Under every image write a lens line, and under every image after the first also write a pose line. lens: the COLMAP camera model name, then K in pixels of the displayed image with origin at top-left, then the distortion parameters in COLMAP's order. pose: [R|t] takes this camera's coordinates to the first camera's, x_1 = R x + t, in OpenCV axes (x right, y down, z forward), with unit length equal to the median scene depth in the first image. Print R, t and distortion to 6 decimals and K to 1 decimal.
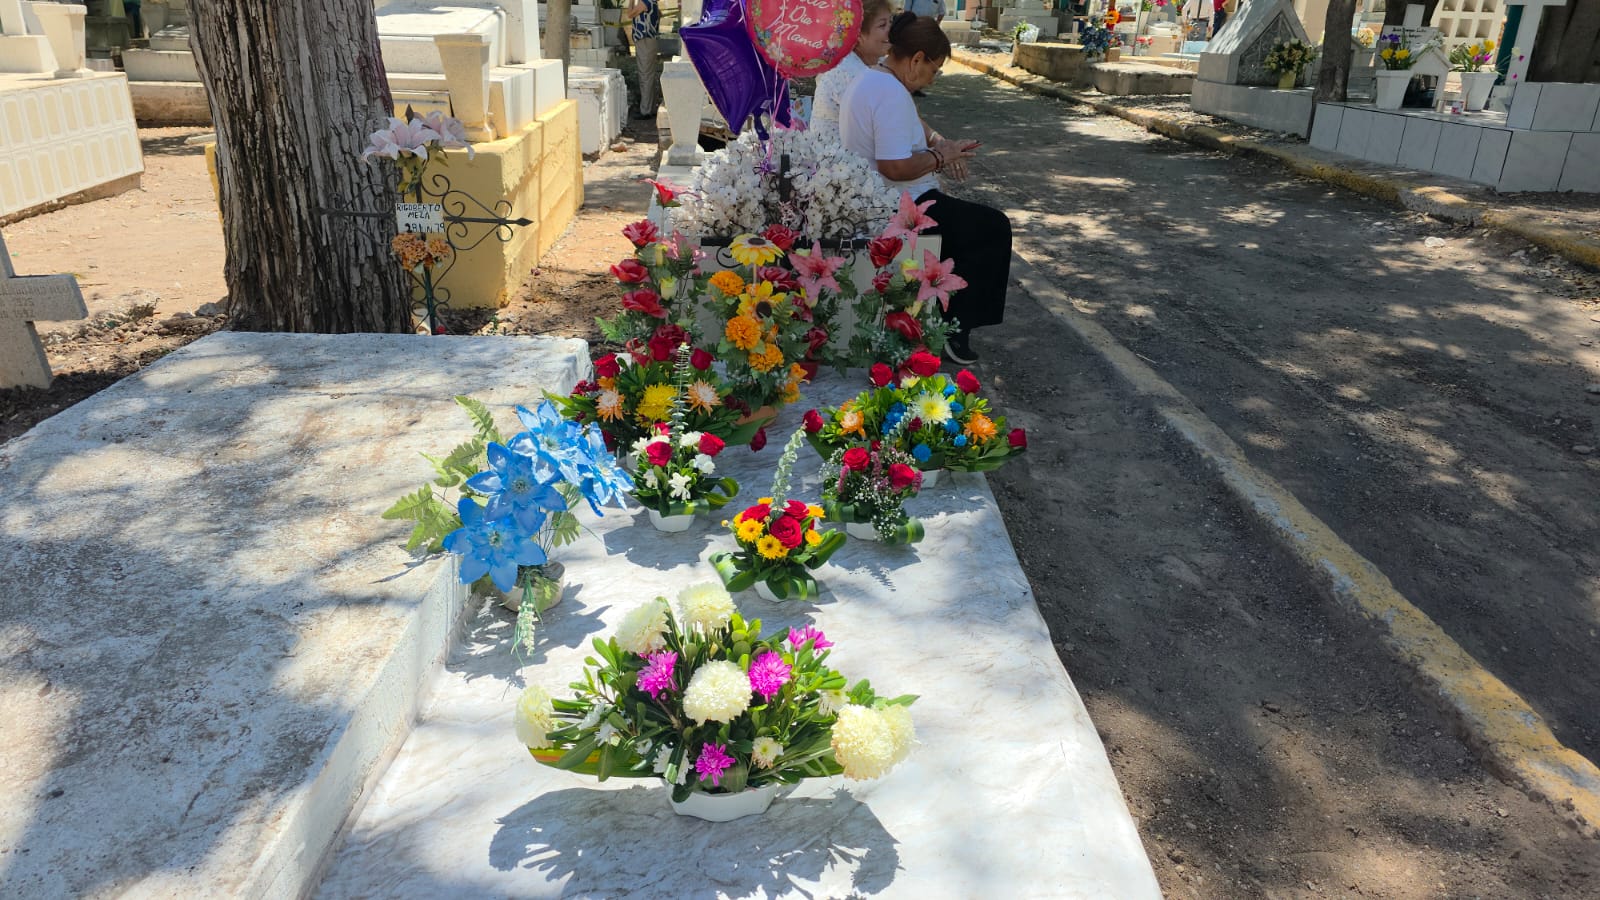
lens RADIAL K [[1047.8, 0, 755.9], [0, 1047.8, 448.9], [0, 0, 1]] dist [0.050535, -0.043813]
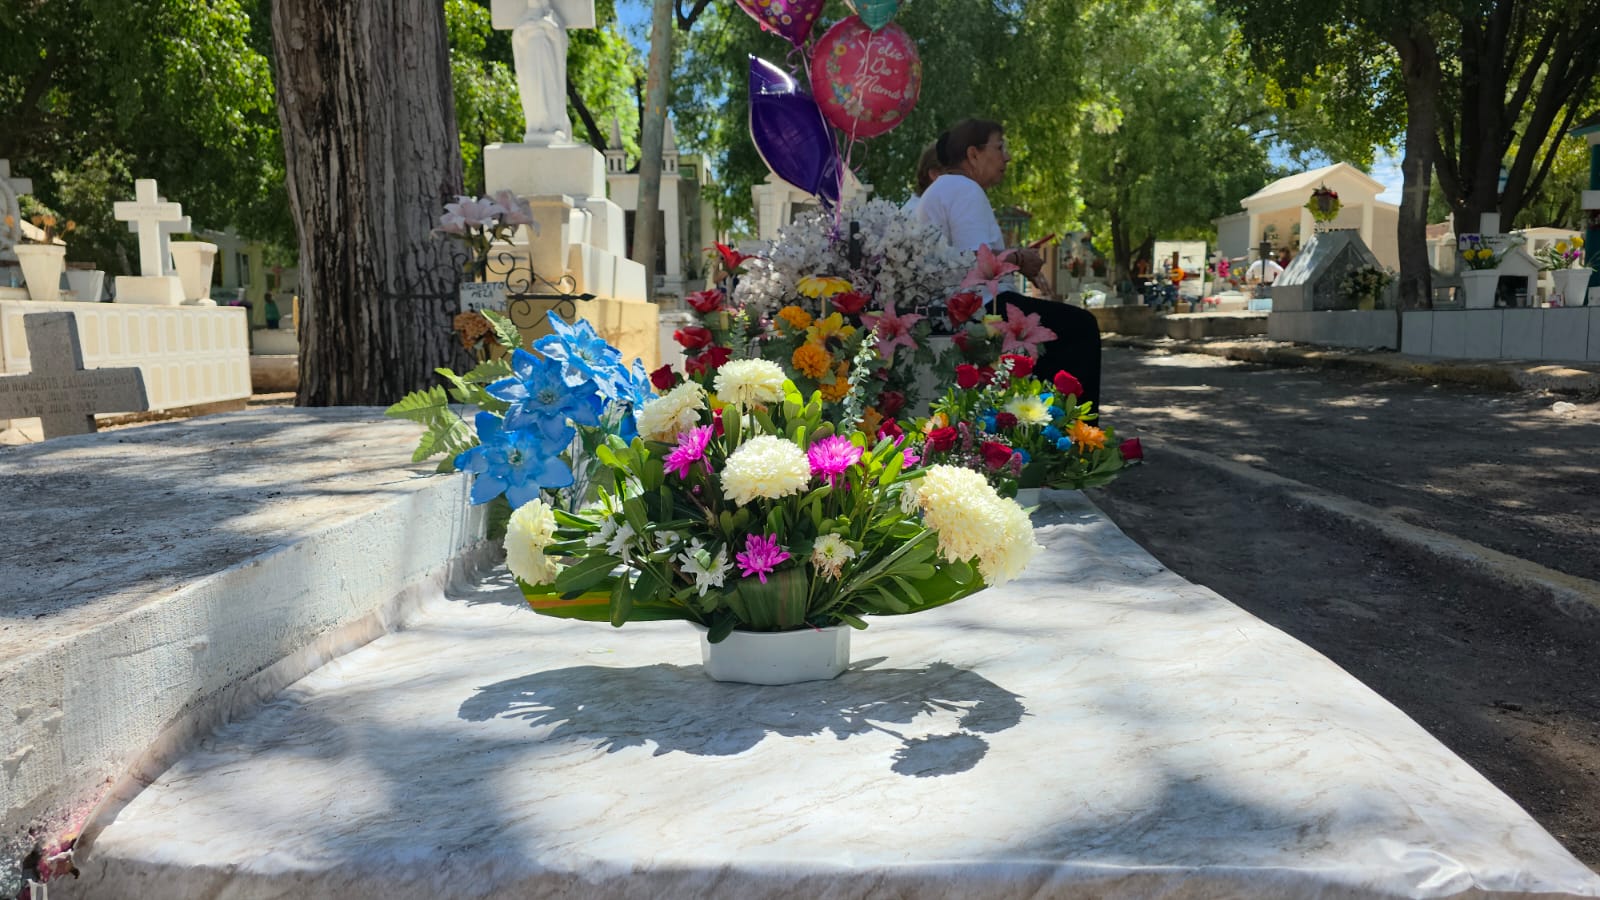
lens RADIAL K [[1047.8, 0, 755.9], [0, 1047.8, 448.9], [0, 0, 1]] dist [0.050535, -0.043813]
pose [[0.996812, -0.022842, -0.076449, 0.005856], [0.001122, 0.962066, -0.272816, 0.166111], [0.079781, 0.271861, 0.959024, 0.105787]]
